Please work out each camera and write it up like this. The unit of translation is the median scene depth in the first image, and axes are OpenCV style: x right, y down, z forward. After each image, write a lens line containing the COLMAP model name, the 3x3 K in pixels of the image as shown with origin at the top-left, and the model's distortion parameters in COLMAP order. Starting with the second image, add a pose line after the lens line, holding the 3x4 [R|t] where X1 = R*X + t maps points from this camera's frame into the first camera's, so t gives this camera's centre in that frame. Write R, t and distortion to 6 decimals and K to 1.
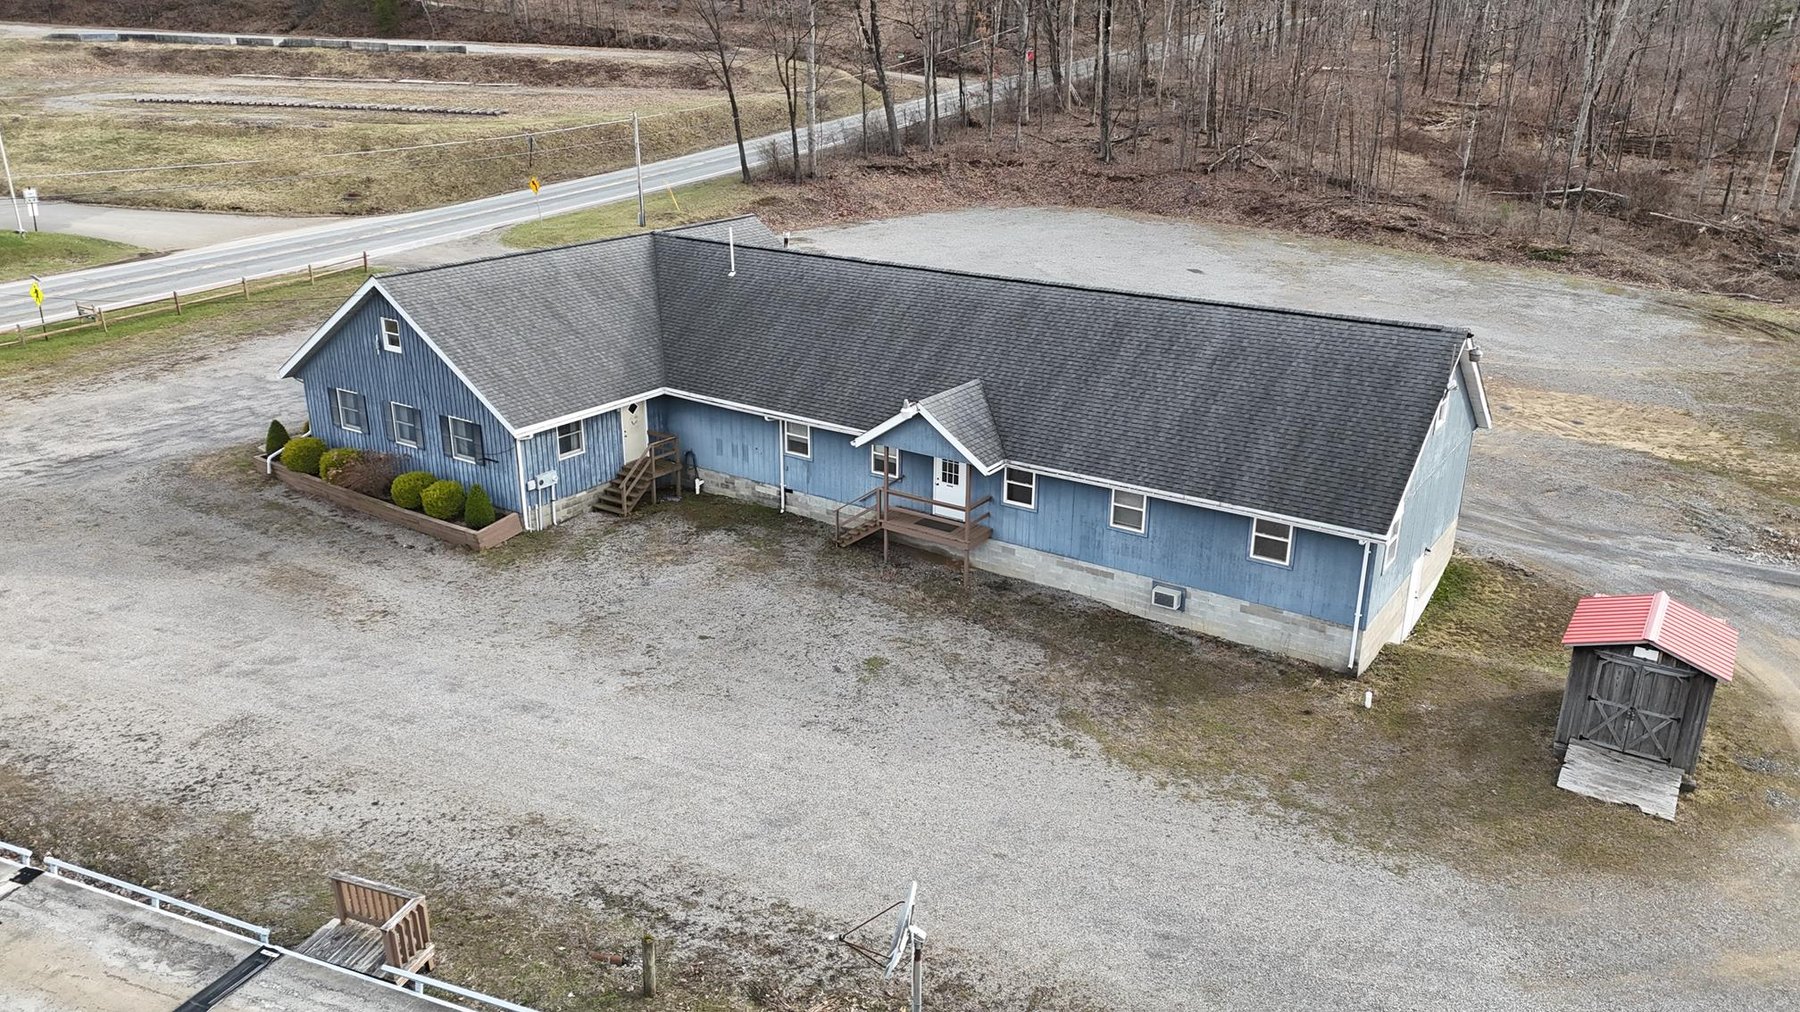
lens RADIAL K [[1305.9, 0, 900.0], [0, 1305.9, 506.0], [0, 0, 1]] dist [0.110879, -0.106807]
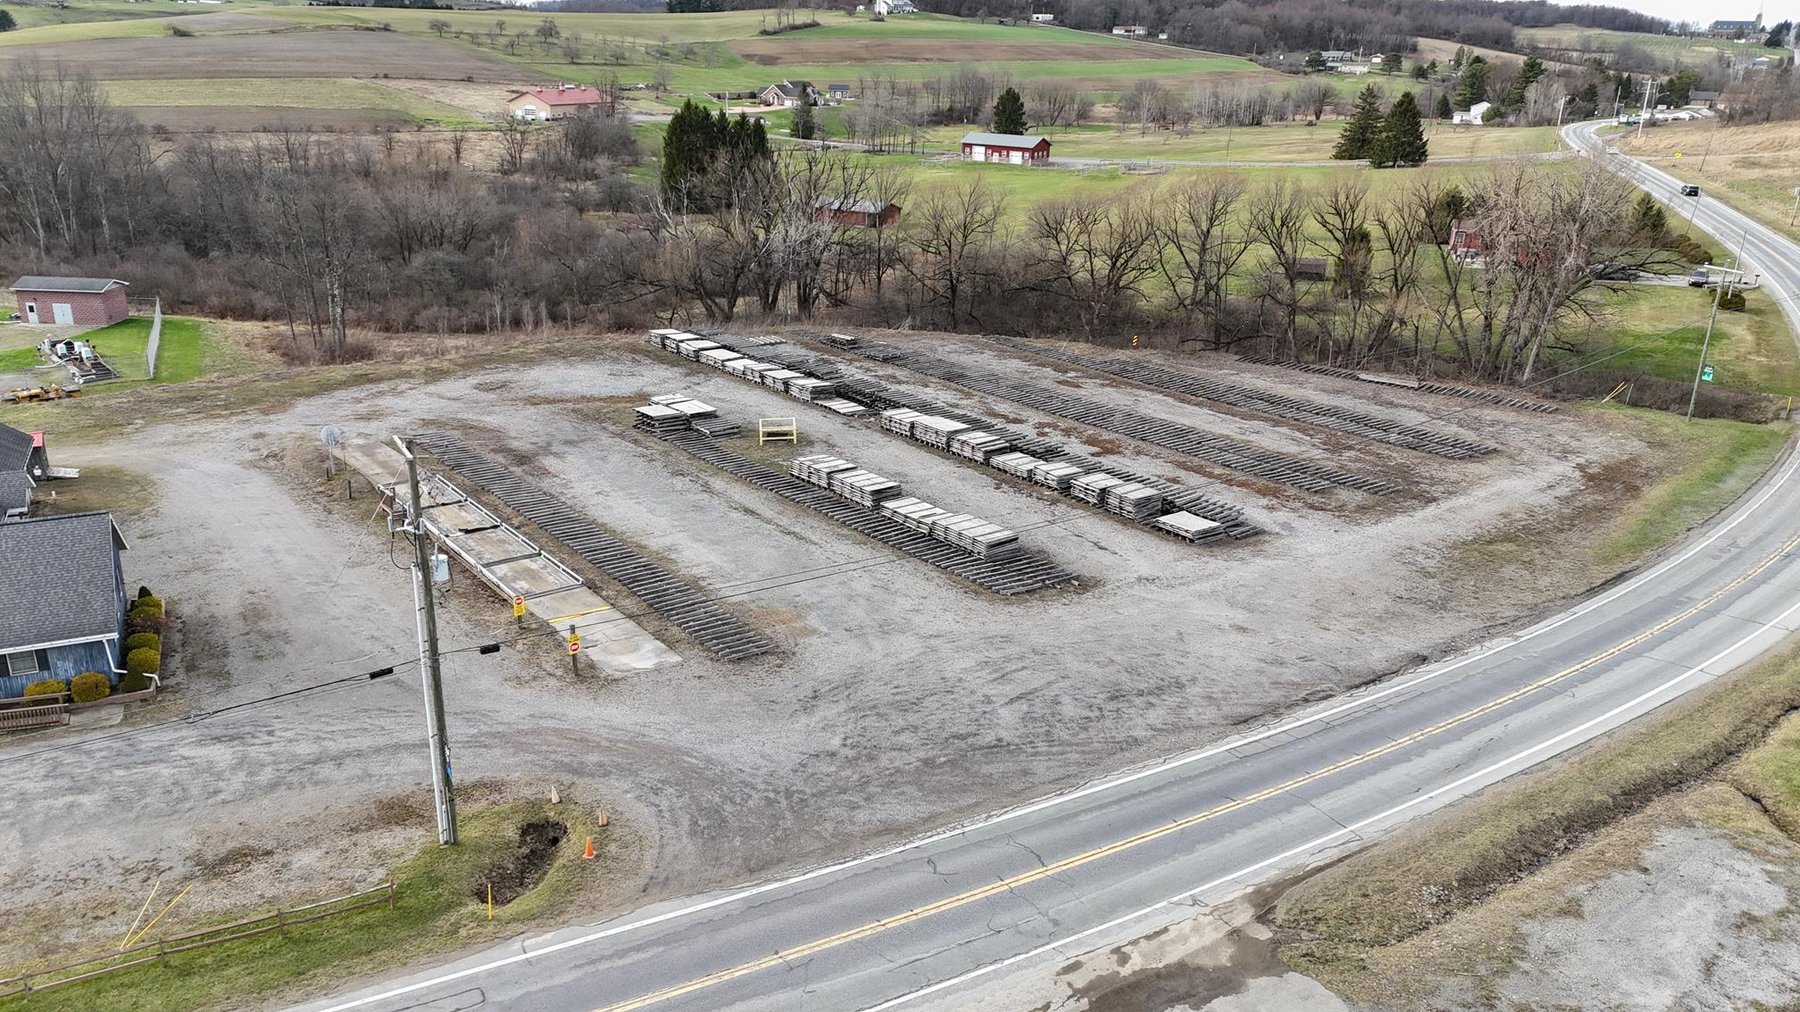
lens RADIAL K [[1305.9, 0, 900.0], [0, 1305.9, 506.0], [0, 0, 1]] dist [0.110879, -0.106807]
pose [[-0.867859, -0.202388, 0.453718, -0.820751], [0.132396, 0.786019, 0.603859, -0.430714], [-0.478844, 0.584135, -0.655358, 0.676804]]
